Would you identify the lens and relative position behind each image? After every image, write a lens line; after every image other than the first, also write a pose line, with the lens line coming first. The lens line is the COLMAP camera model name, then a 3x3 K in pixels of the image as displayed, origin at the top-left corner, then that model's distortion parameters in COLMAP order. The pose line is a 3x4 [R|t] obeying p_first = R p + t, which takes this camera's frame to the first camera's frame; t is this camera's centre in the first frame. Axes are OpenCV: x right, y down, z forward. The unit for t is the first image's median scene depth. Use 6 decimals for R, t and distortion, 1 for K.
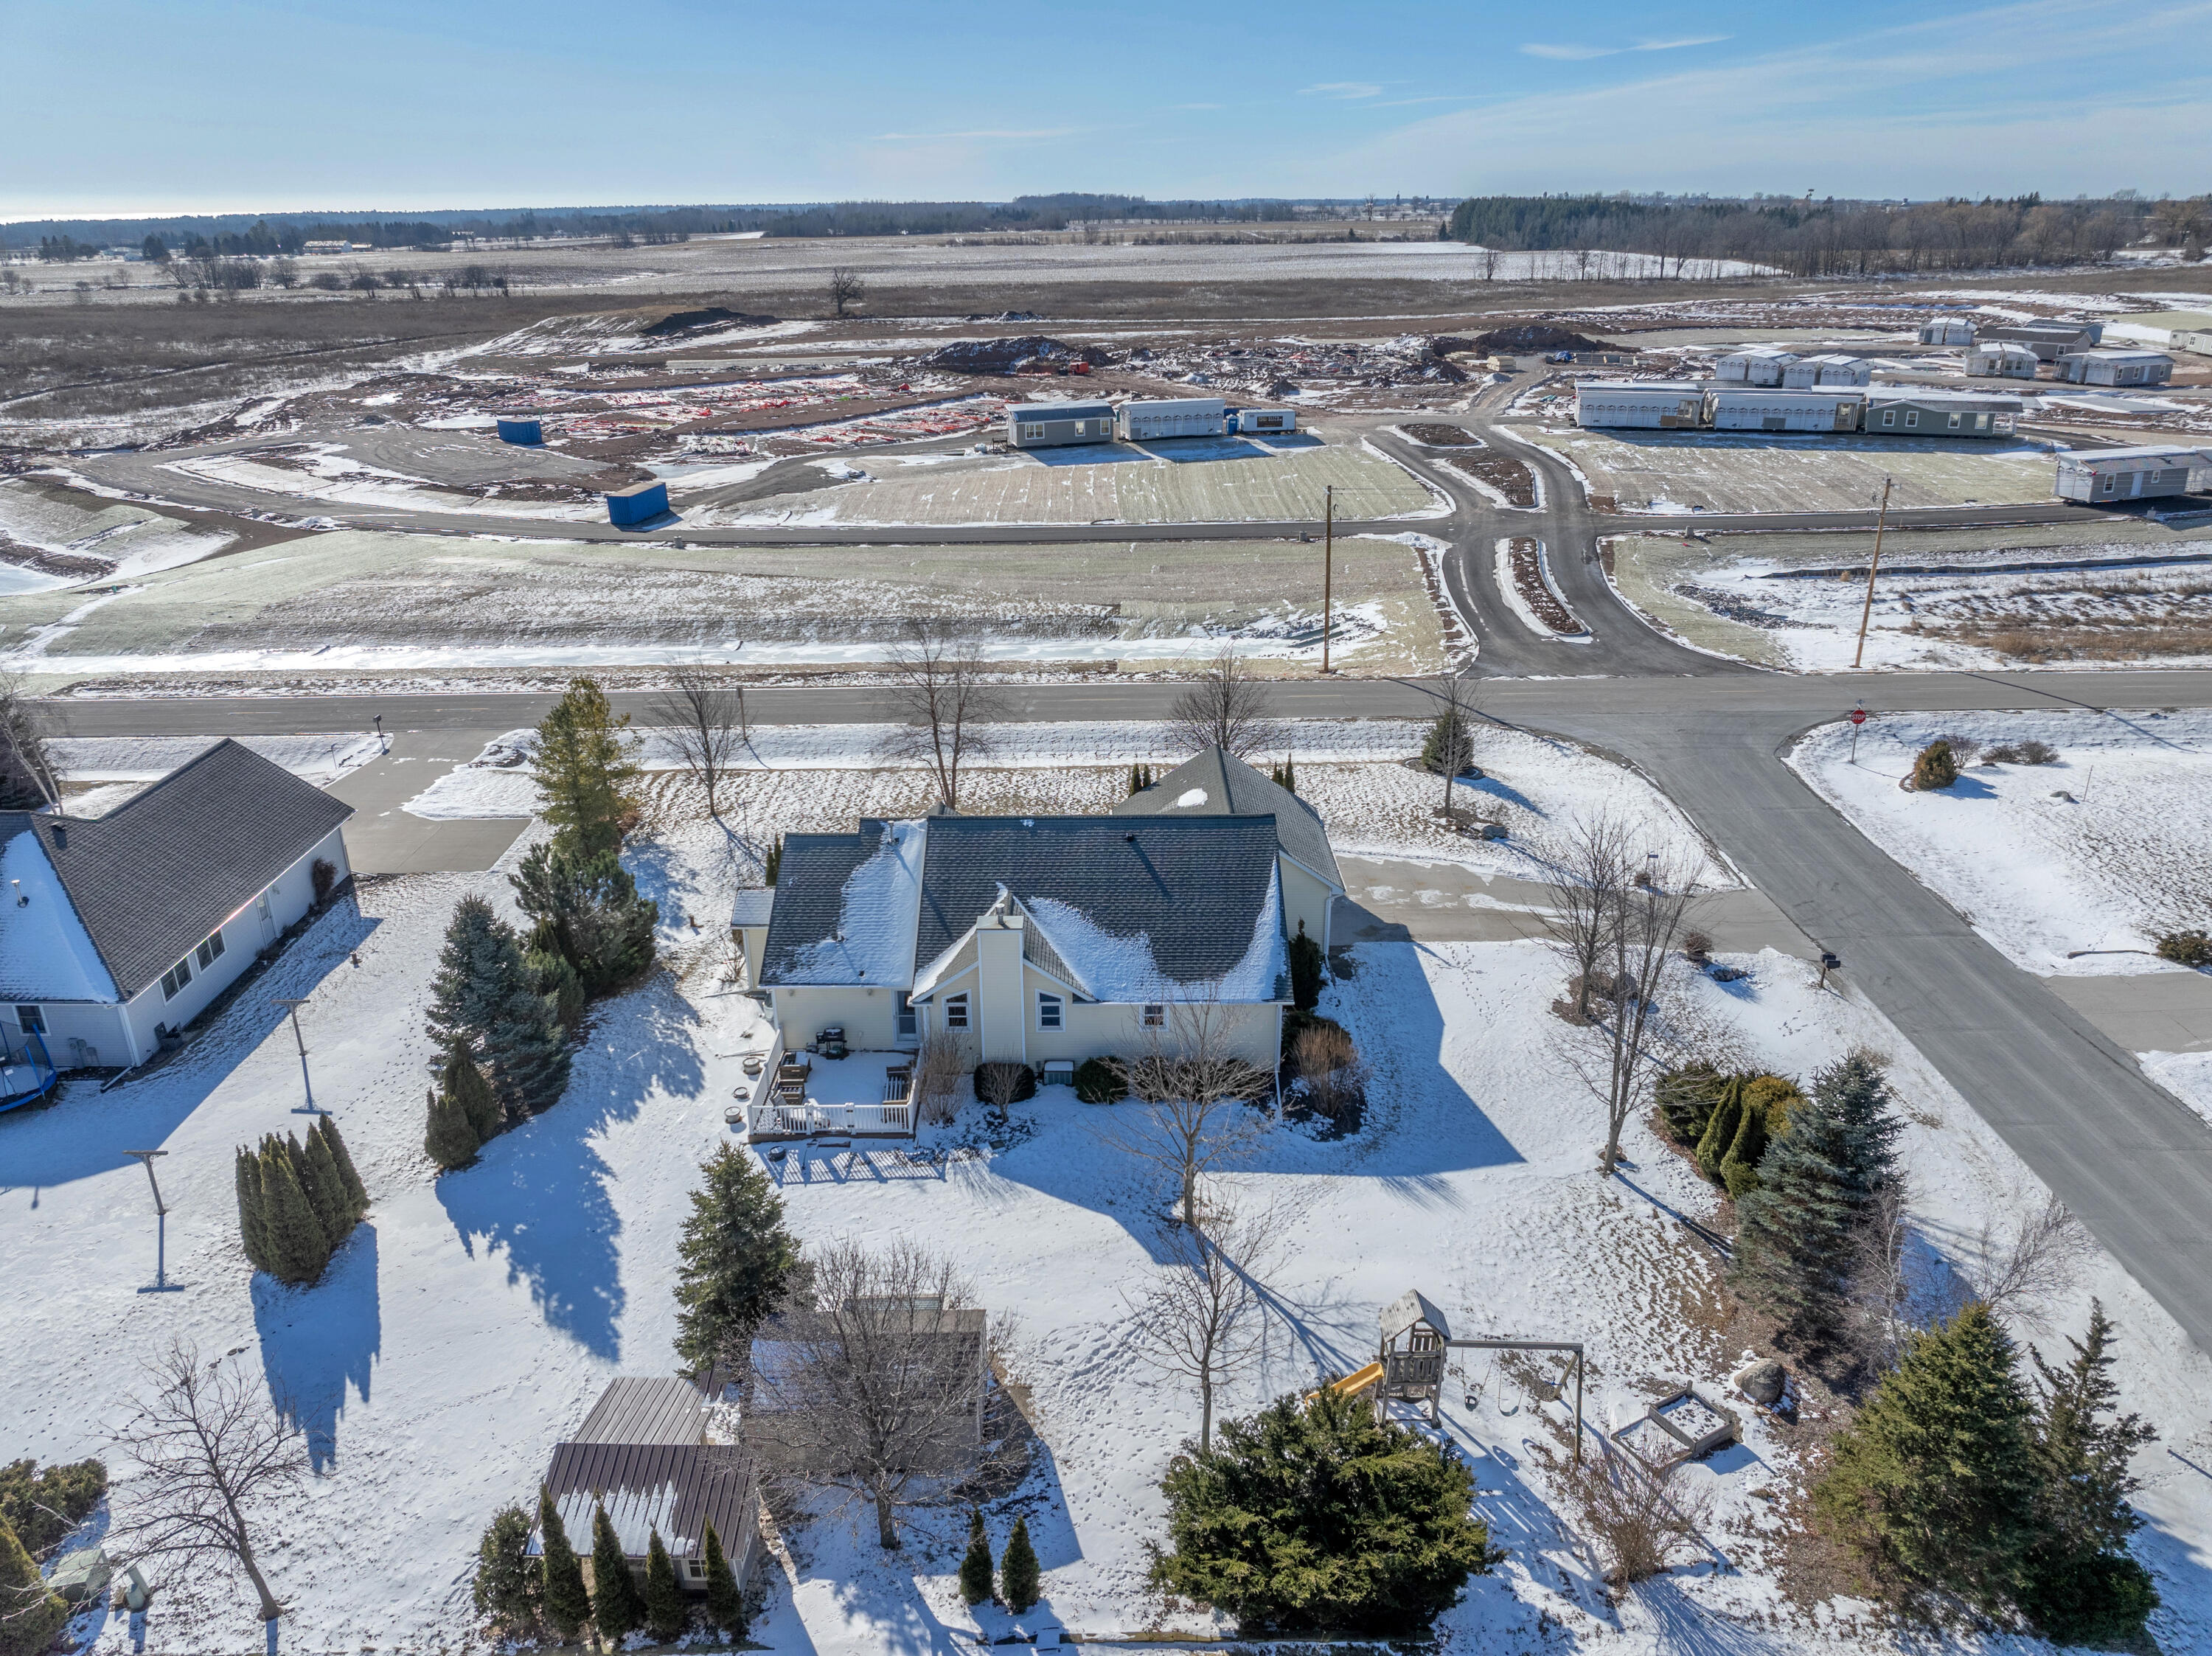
lens RADIAL K [[1565.1, 0, 1118.5], [0, 1565.1, 795.3], [0, 0, 1]] dist [-0.043582, 0.009940]
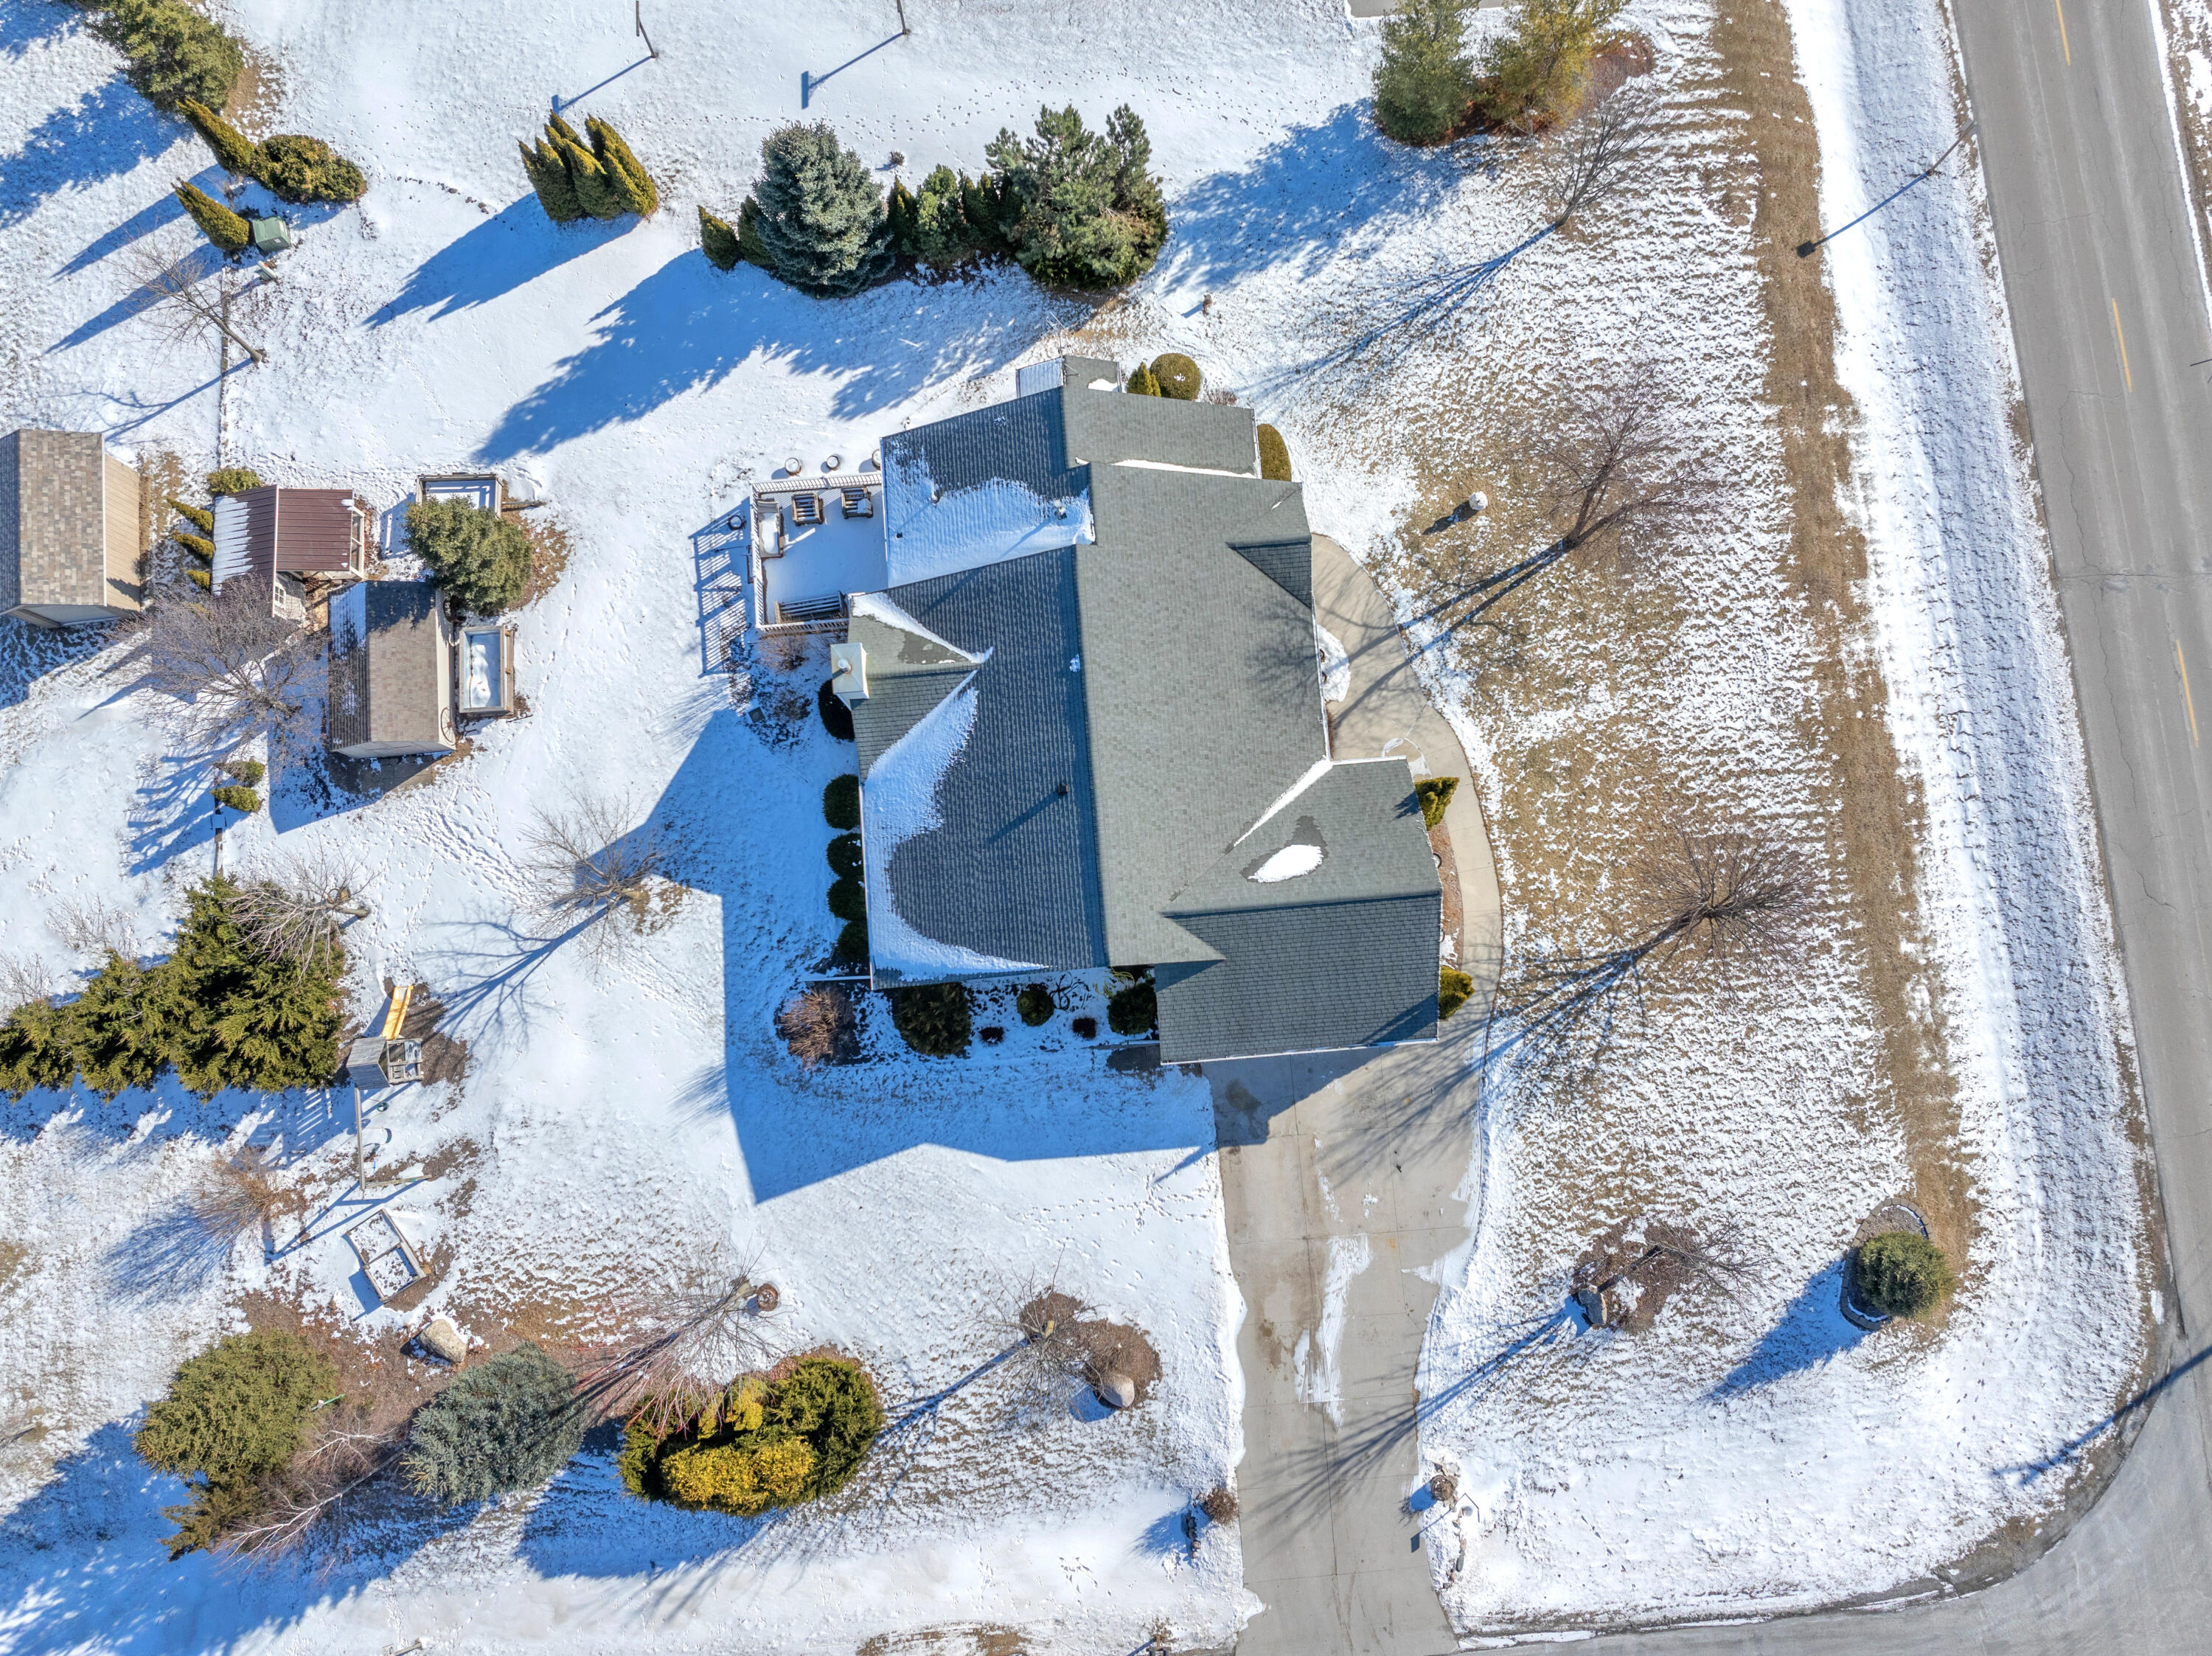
lens RADIAL K [[1565.1, 0, 1118.5], [0, 1565.1, 795.3], [0, 0, 1]] dist [-0.043582, 0.009940]
pose [[0.071388, 0.988516, -0.133192, 0.125161], [-0.355040, 0.149970, 0.922744, -0.765252], [0.932122, -0.018584, 0.361668, 0.754526]]
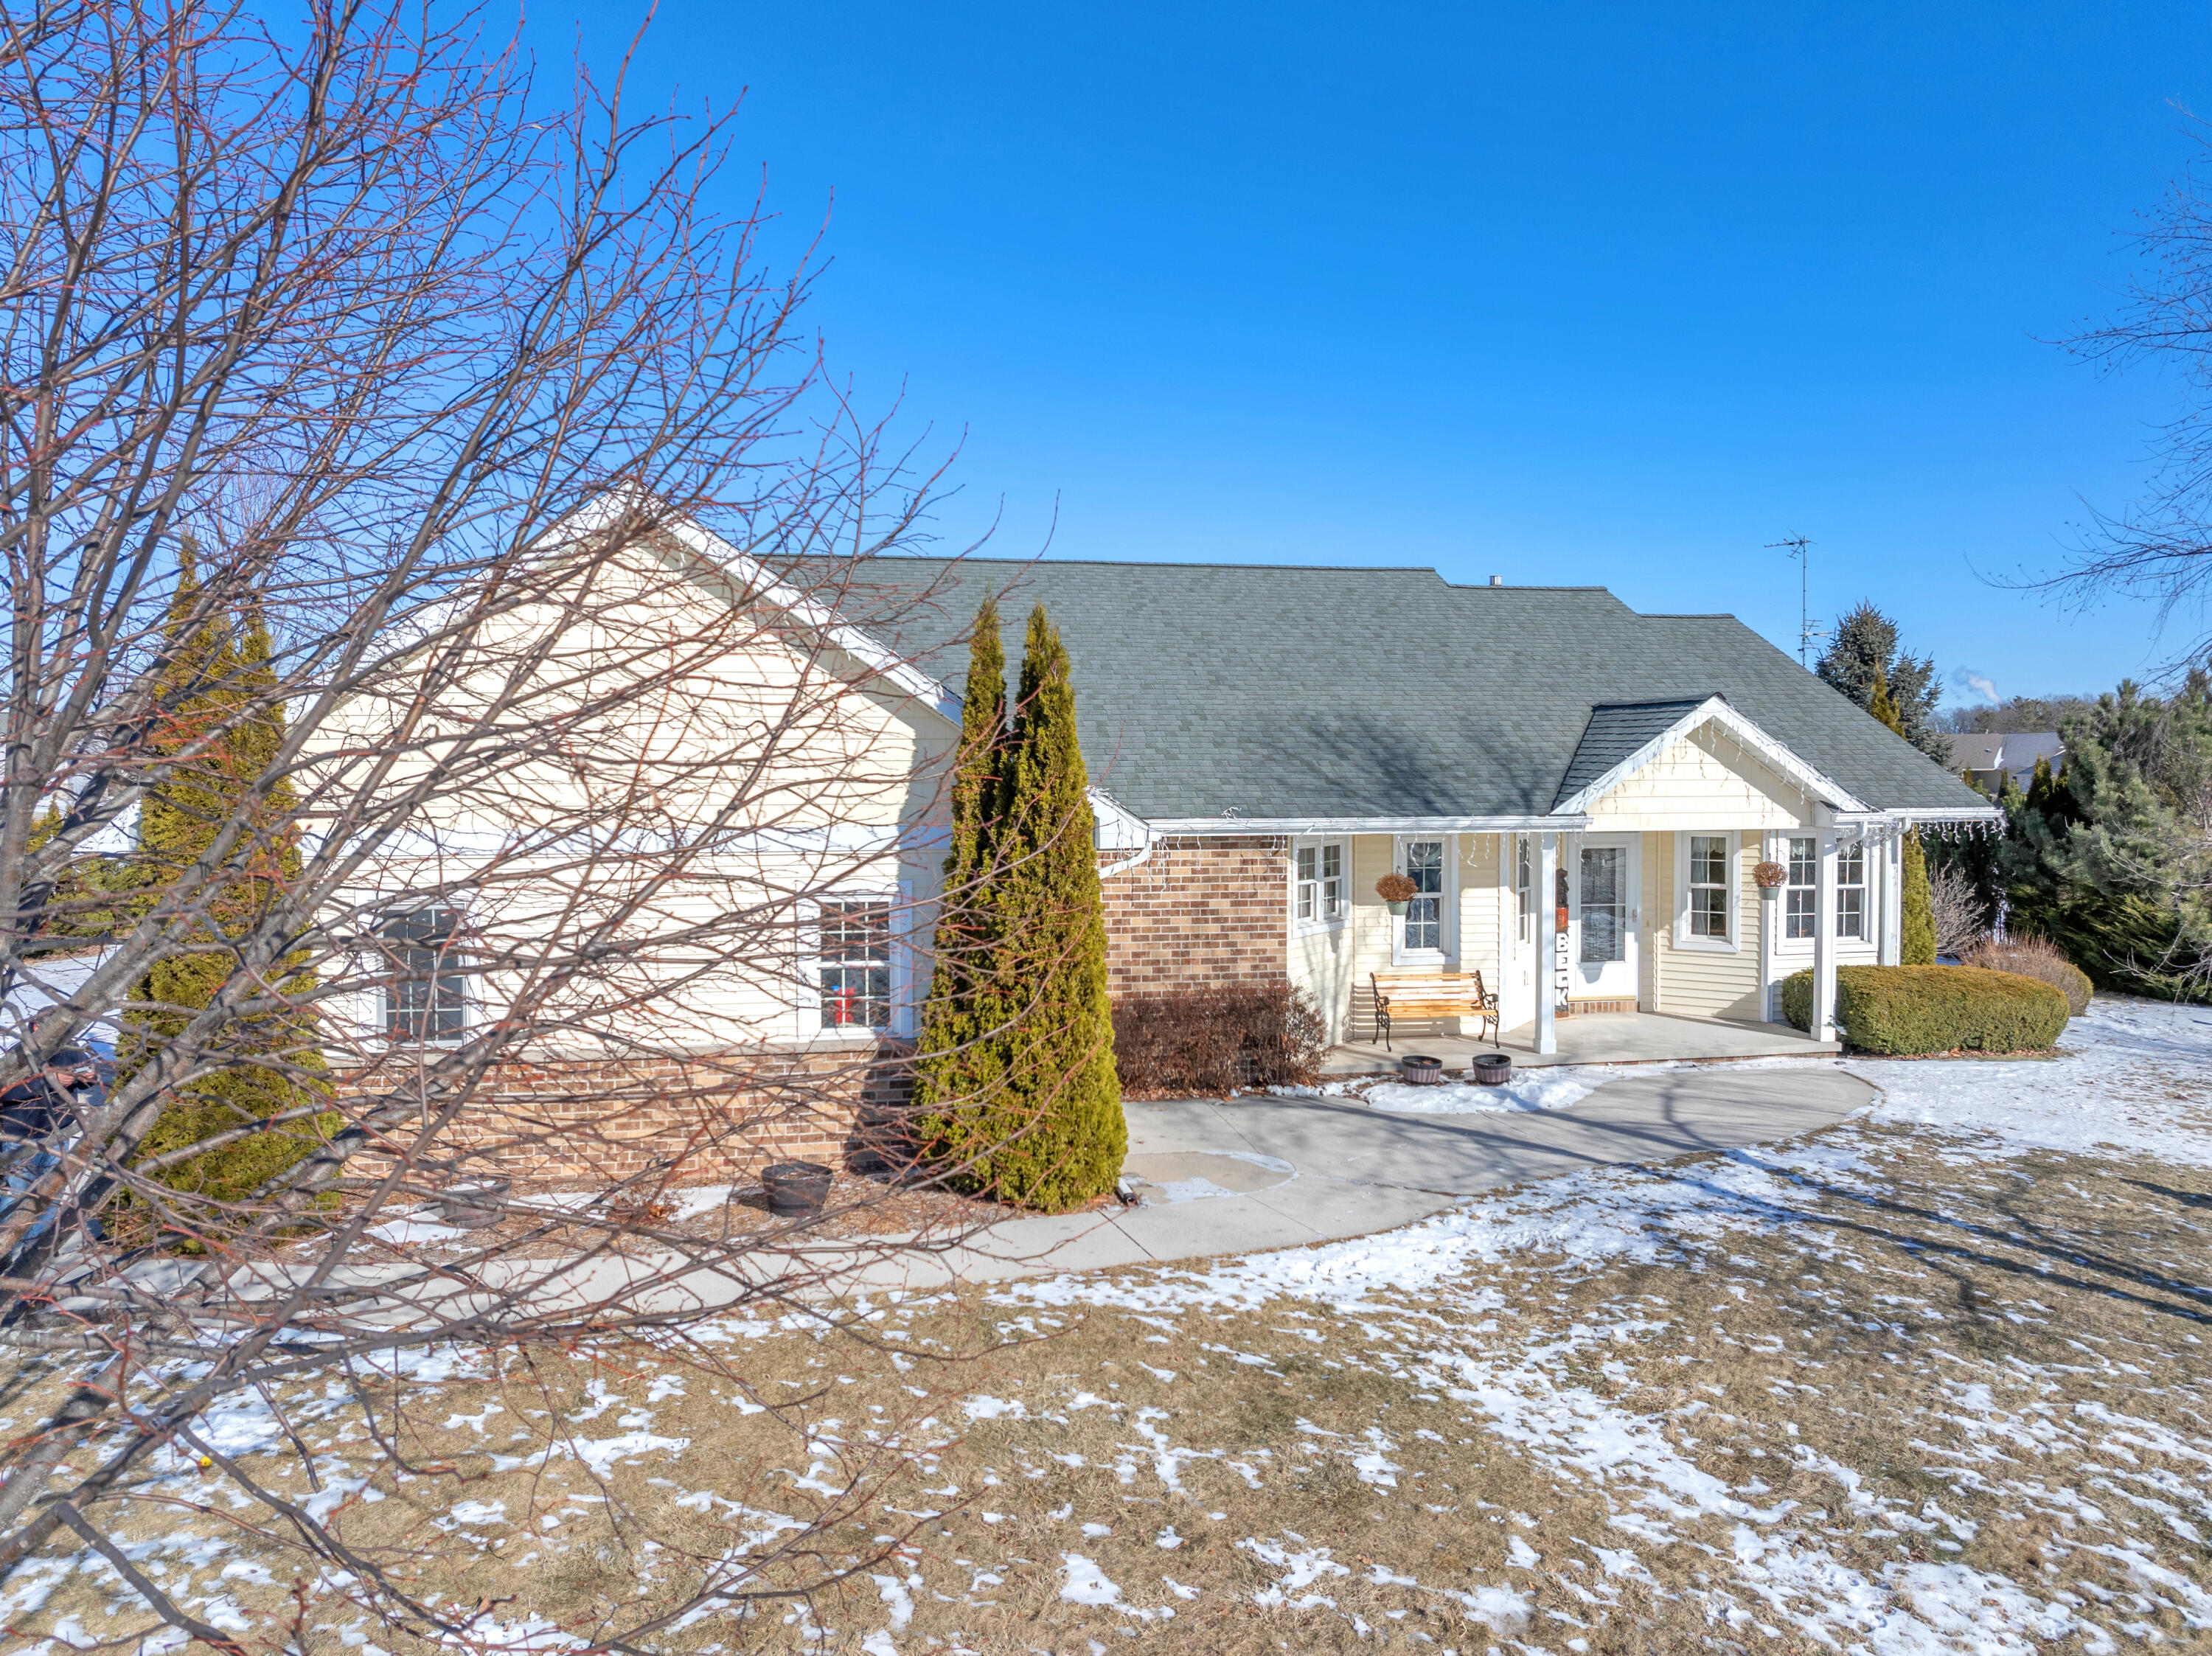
lens RADIAL K [[1565.1, 0, 1118.5], [0, 1565.1, 795.3], [0, 0, 1]] dist [-0.043582, 0.009940]
pose [[-0.984318, 0.008892, -0.176177, 0.045358], [-0.056027, 0.931257, 0.360031, -0.083520], [0.167267, 0.364255, -0.916155, 1.470748]]
